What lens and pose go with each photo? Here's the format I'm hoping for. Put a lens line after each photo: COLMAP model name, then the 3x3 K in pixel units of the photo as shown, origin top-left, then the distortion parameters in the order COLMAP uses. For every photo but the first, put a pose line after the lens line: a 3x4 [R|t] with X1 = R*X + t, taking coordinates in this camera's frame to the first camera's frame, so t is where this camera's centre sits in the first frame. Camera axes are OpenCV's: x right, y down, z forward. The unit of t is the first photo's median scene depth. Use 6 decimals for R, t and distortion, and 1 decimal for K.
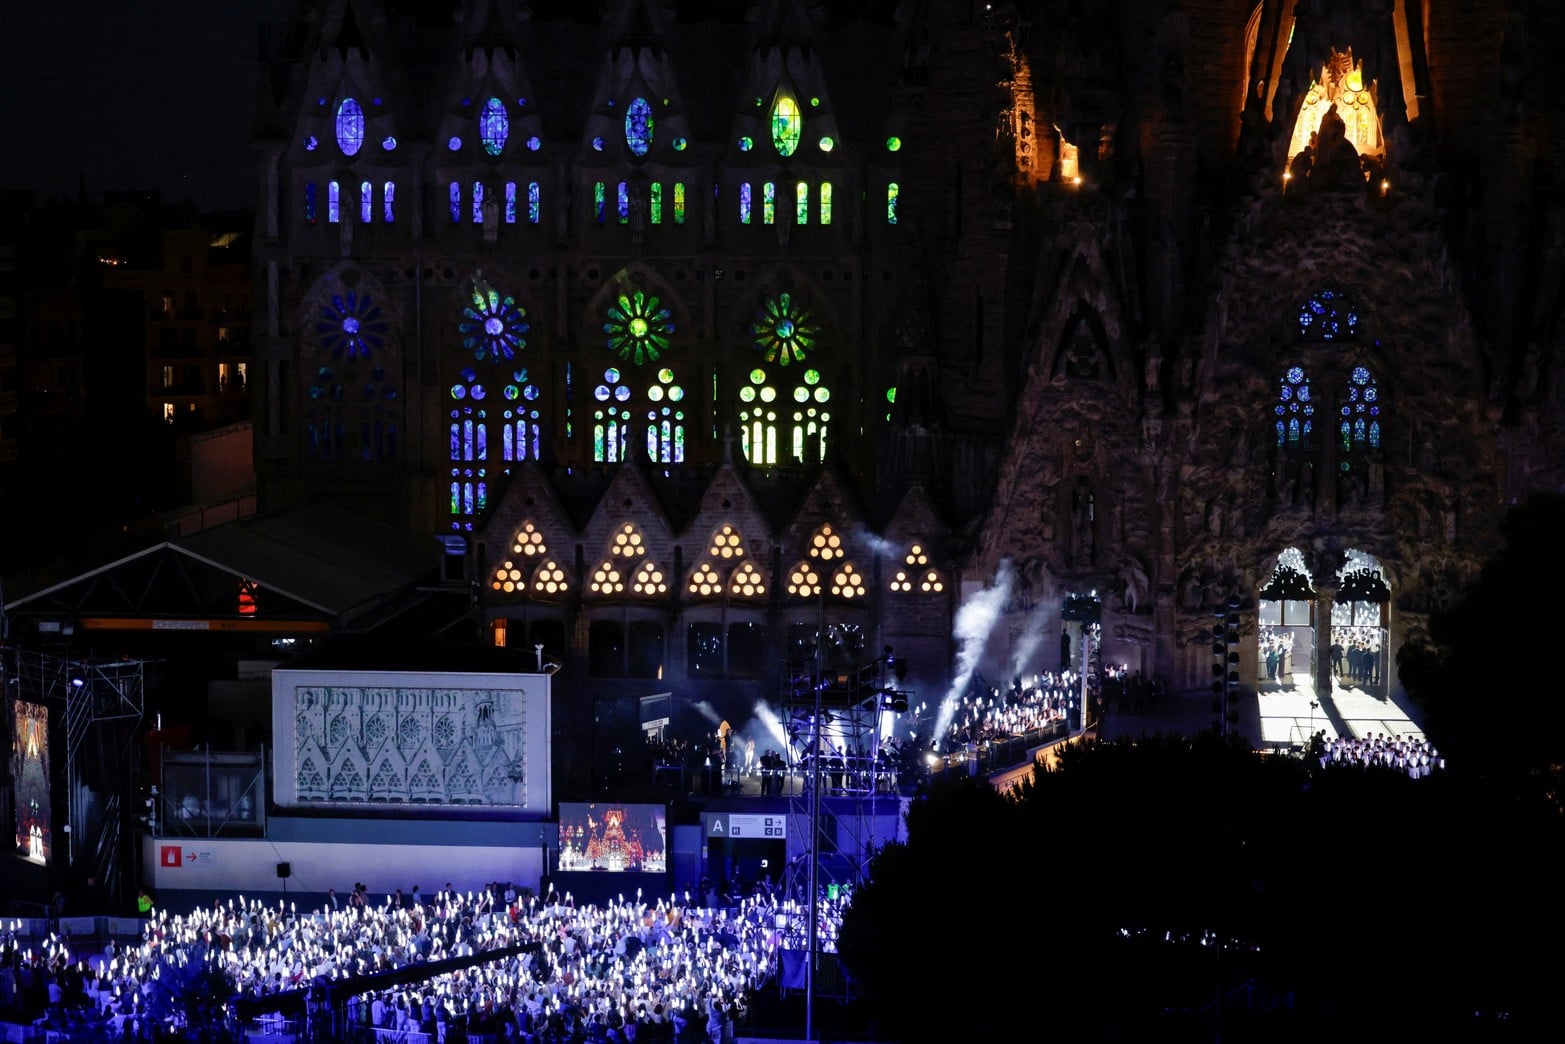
lens RADIAL K [[3301.8, 0, 782.5], [0, 3301.8, 522.0], [0, 0, 1]] dist [-0.009195, 0.467917]
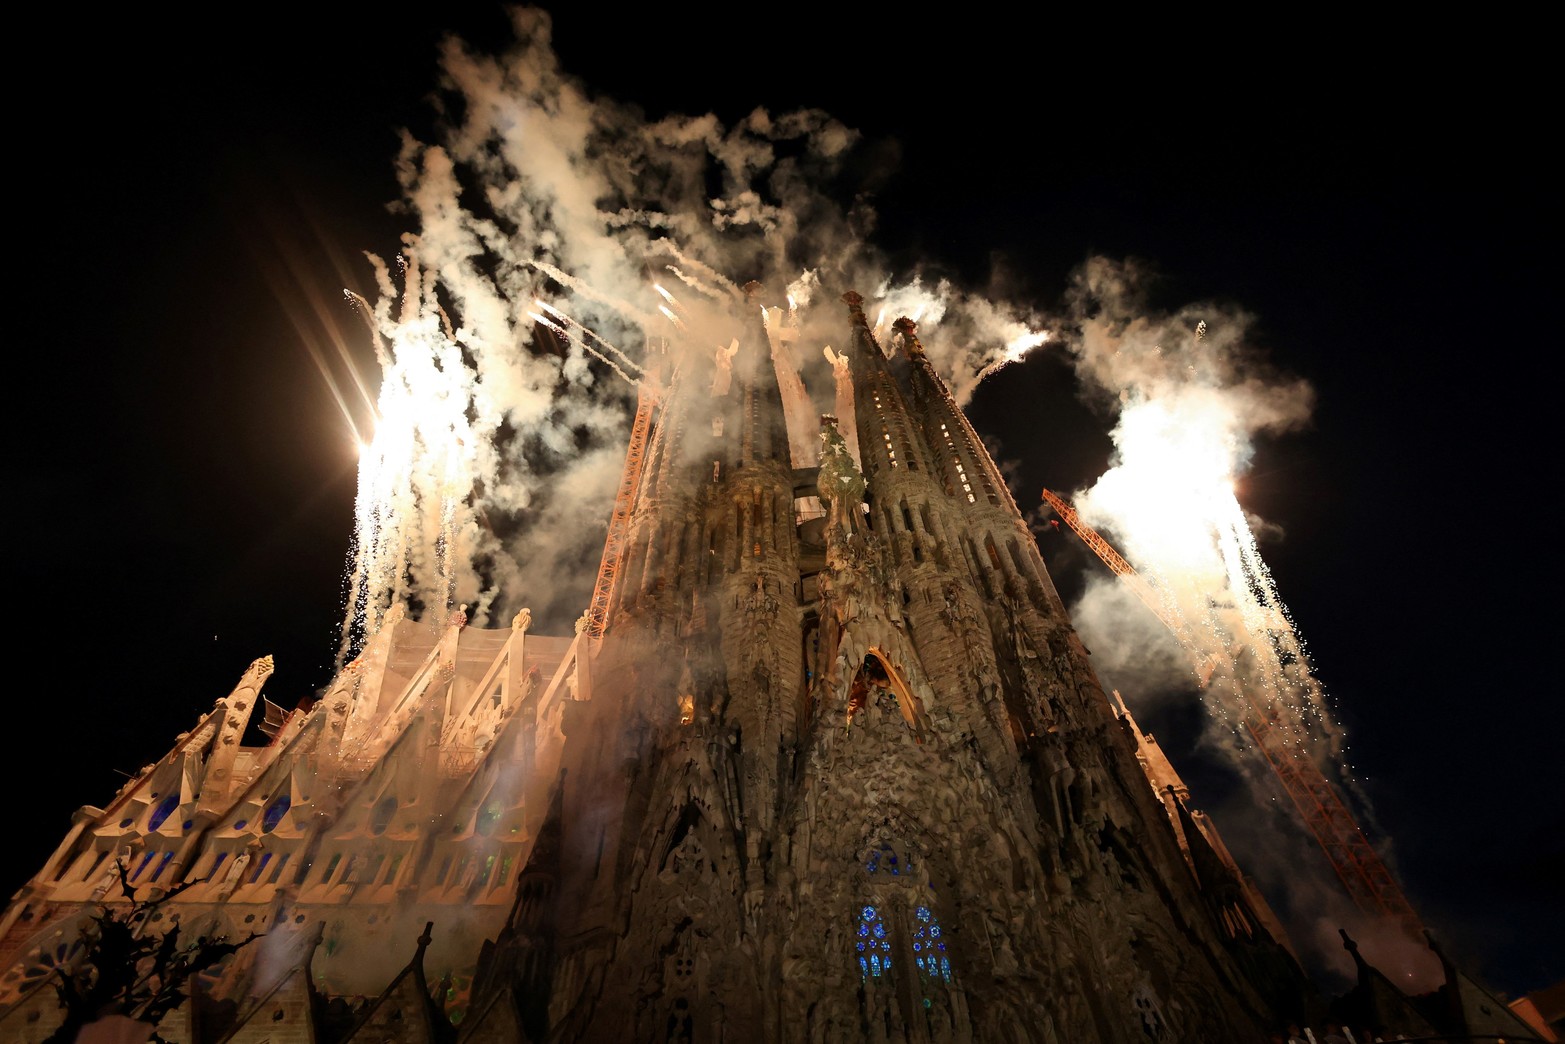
lens RADIAL K [[737.5, 0, 787.9], [0, 737.5, 503.6], [0, 0, 1]] dist [0.000802, -0.000145]
pose [[0.981506, 0.120537, 0.148720, 0.071499], [0.058179, 0.552307, -0.831608, 0.091637], [-0.182379, 0.824880, 0.535080, 0.754017]]
